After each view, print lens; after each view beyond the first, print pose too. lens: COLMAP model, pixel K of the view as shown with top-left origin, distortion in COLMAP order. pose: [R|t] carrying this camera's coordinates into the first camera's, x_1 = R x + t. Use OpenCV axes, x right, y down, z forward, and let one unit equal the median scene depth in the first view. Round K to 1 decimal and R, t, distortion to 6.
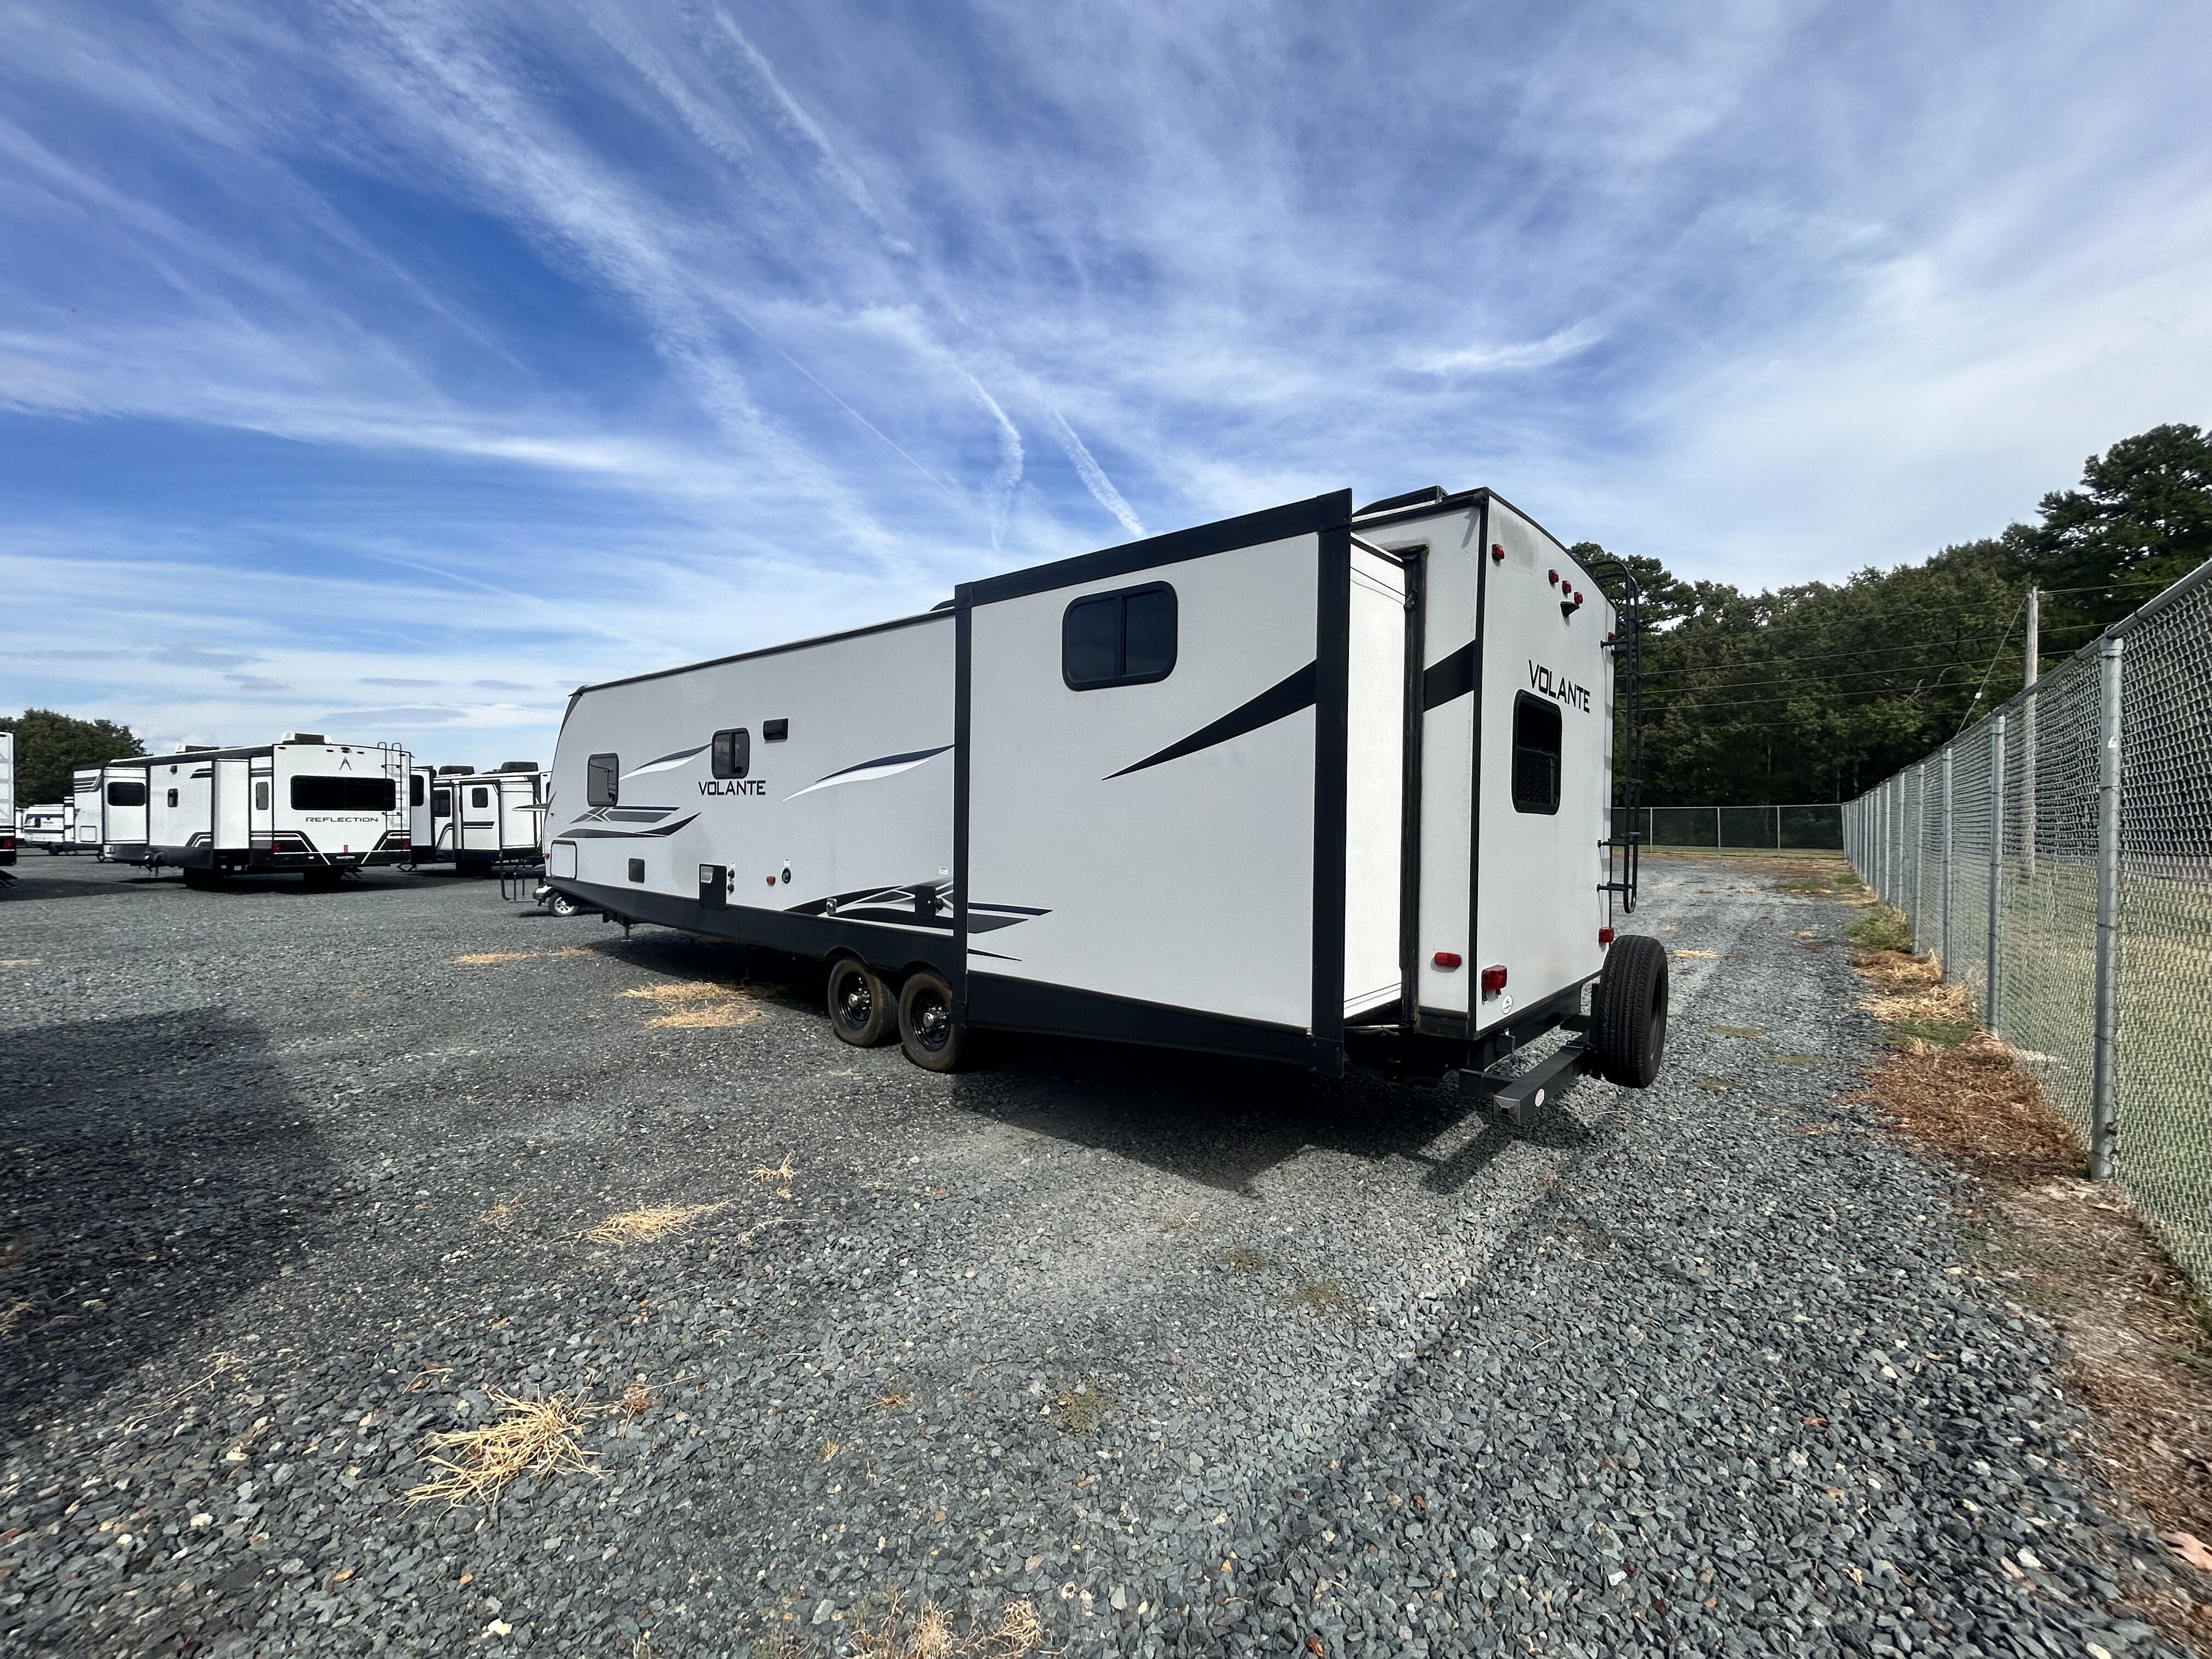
lens RADIAL K [[904.5, 0, 1109.8], [0, 904.5, 810.4], [0, 0, 1]] dist [-0.001188, -0.000483]
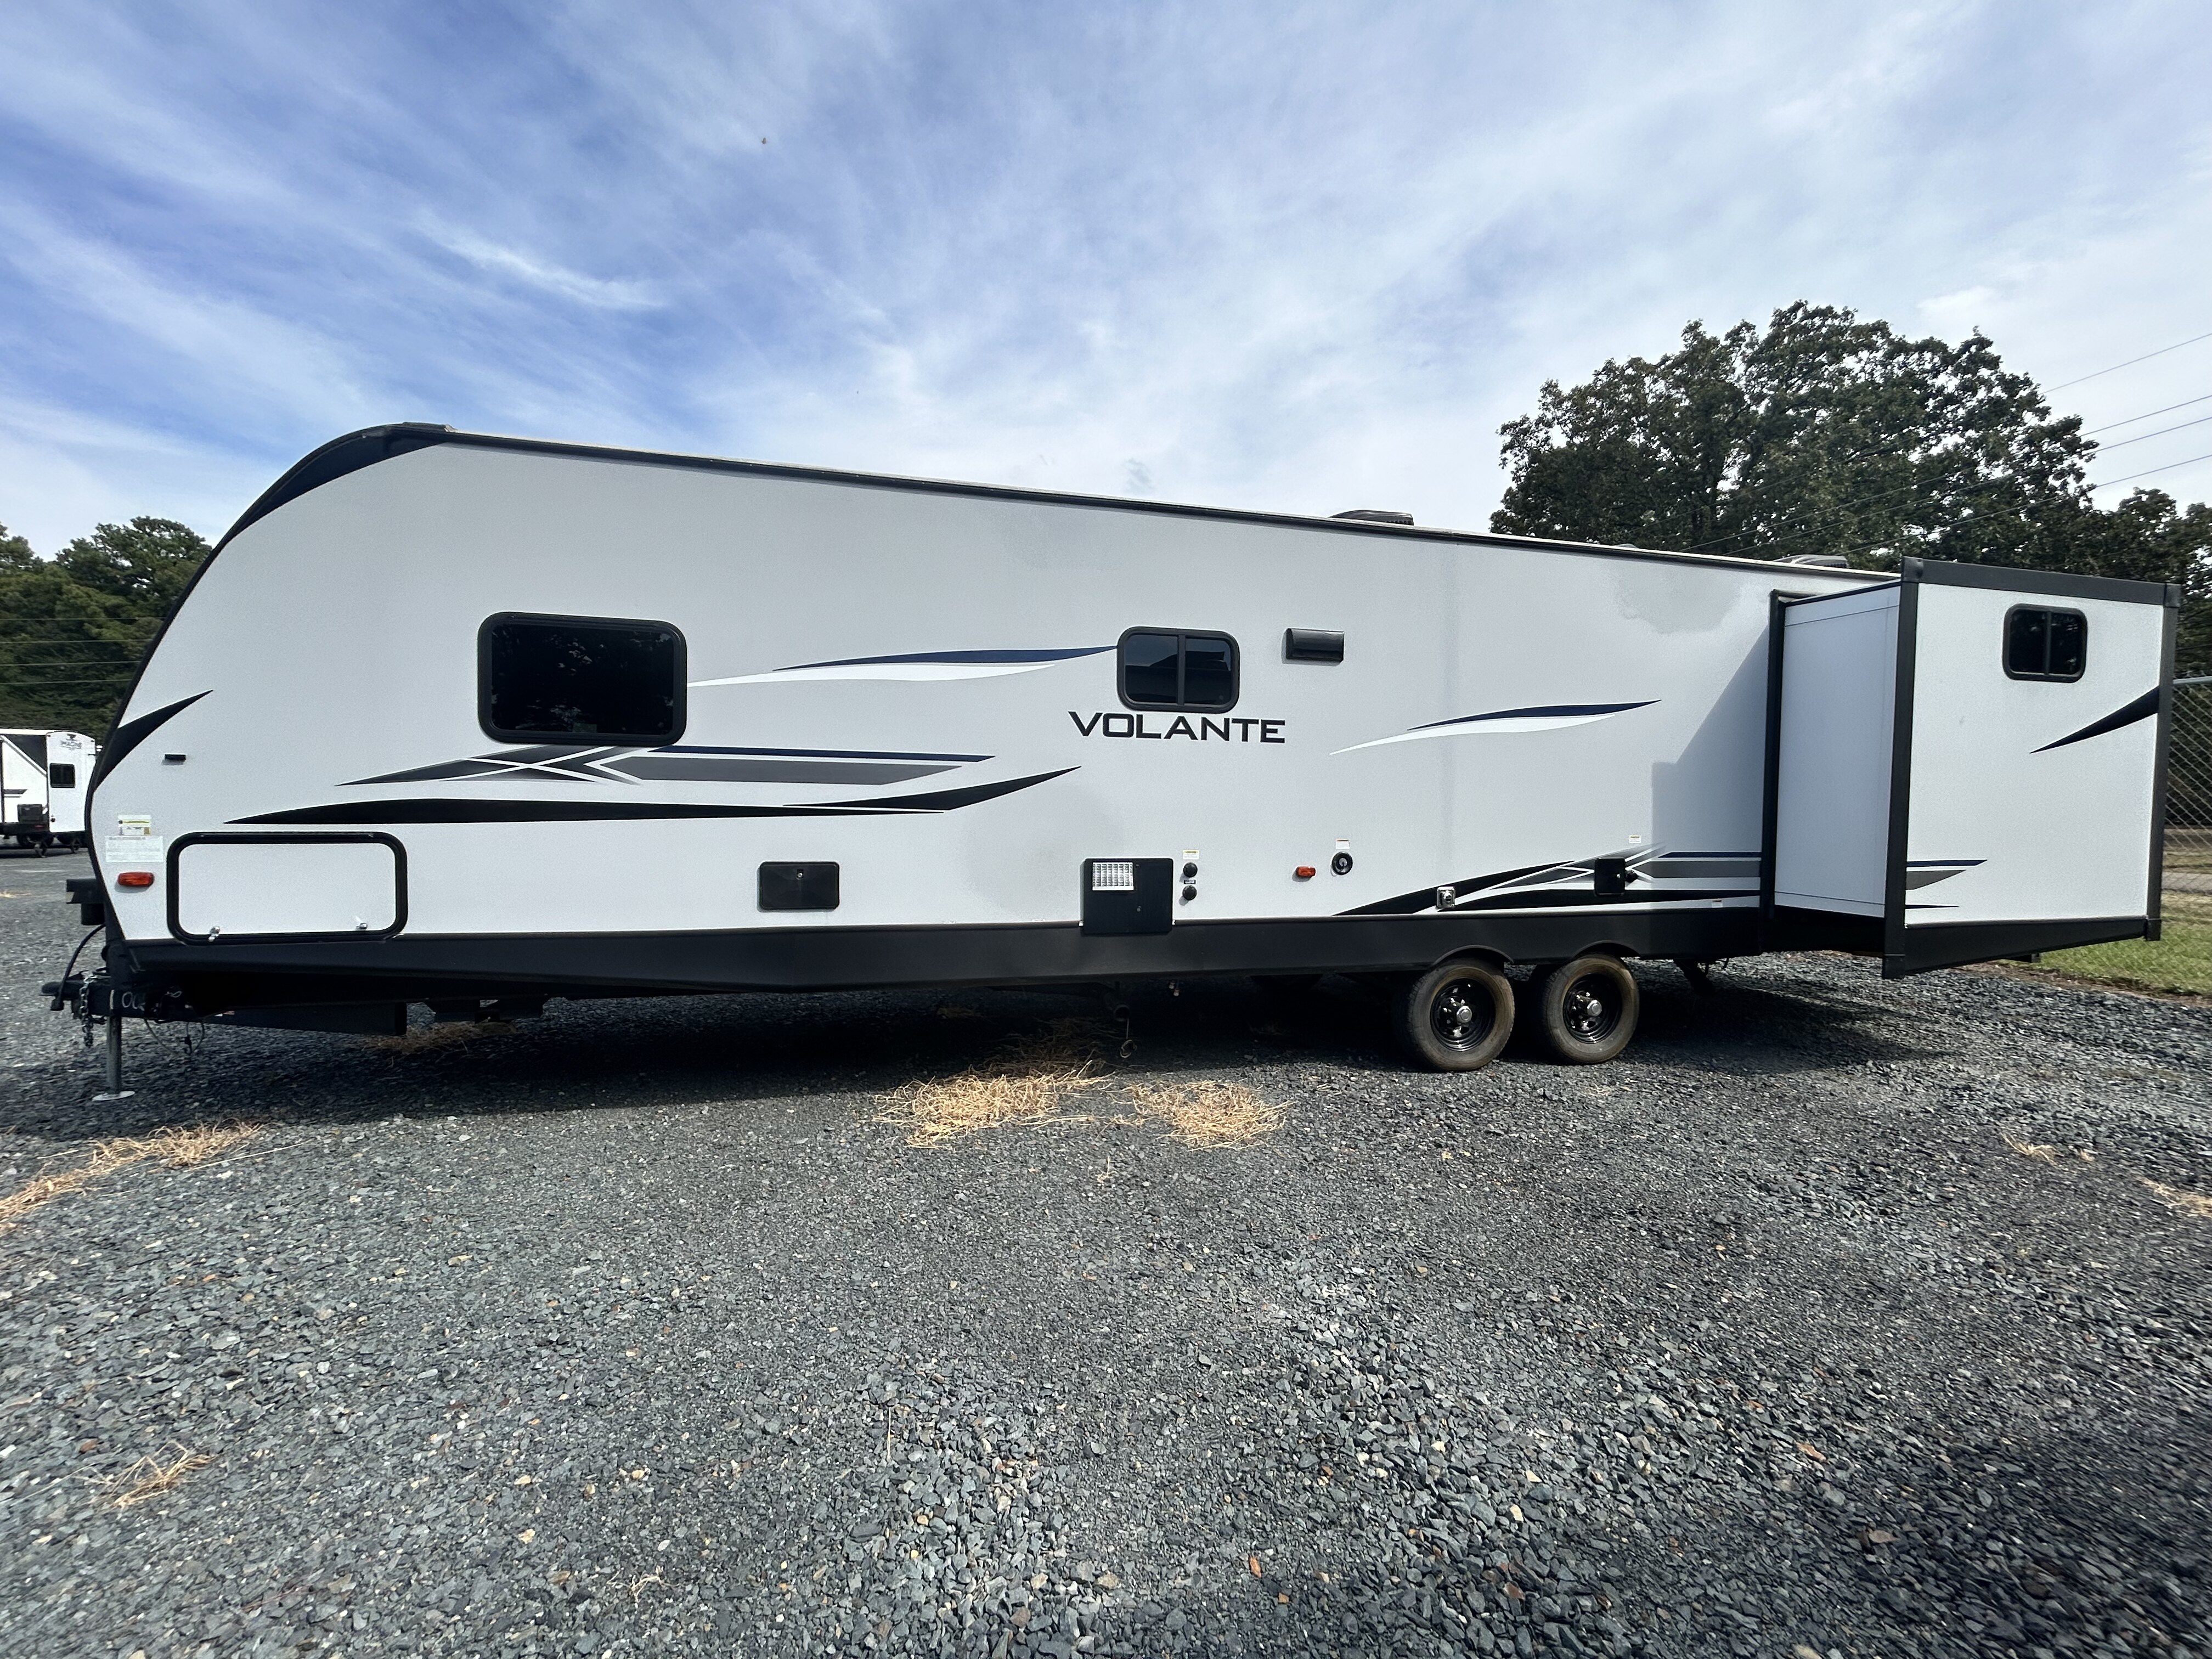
lens RADIAL K [[890.0, 0, 1106.0], [0, 890.0, 829.5], [0, 0, 1]] dist [-0.000035, -0.000808]
pose [[0.573367, -0.036086, 0.818503, -0.128358], [-0.013804, 0.998462, 0.053690, 0.001622], [-0.819182, -0.042083, 0.571988, 0.096735]]
